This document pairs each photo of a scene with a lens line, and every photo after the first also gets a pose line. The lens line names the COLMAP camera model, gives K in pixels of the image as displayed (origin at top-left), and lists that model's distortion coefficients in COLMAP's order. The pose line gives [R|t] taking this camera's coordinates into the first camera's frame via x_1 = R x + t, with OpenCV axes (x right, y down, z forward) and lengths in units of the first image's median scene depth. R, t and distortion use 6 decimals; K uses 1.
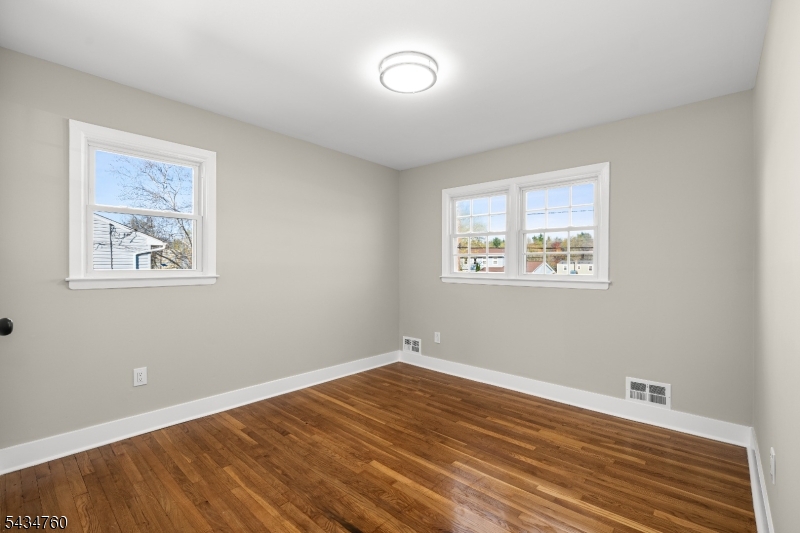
lens RADIAL K [[340.9, 0, 404.2], [0, 340.9, 266.2], [0, 0, 1]] dist [-0.021745, -0.000128]
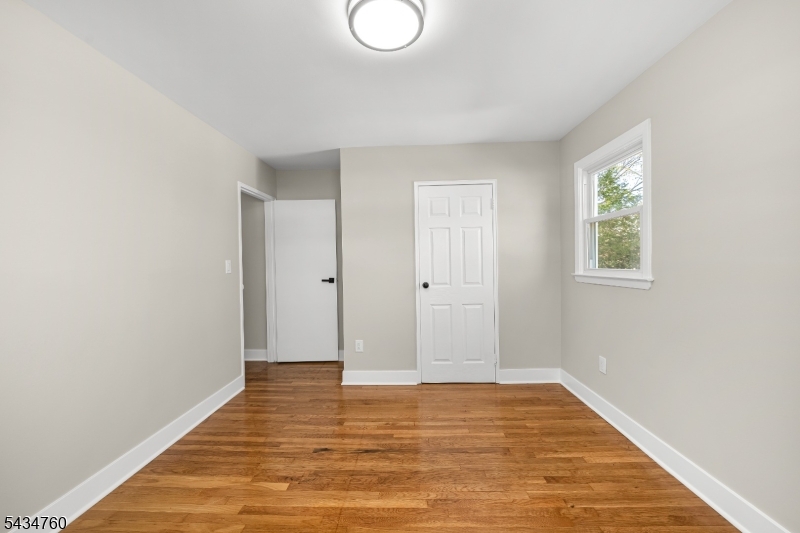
lens RADIAL K [[340.9, 0, 415.4], [0, 340.9, 264.7], [0, 0, 1]] dist [-0.021745, -0.000128]
pose [[-0.764733, 0.011435, -0.644246, 0.453263], [0.005117, 0.999919, 0.011673, -0.022575], [0.644327, 0.005630, -0.764729, 1.615601]]
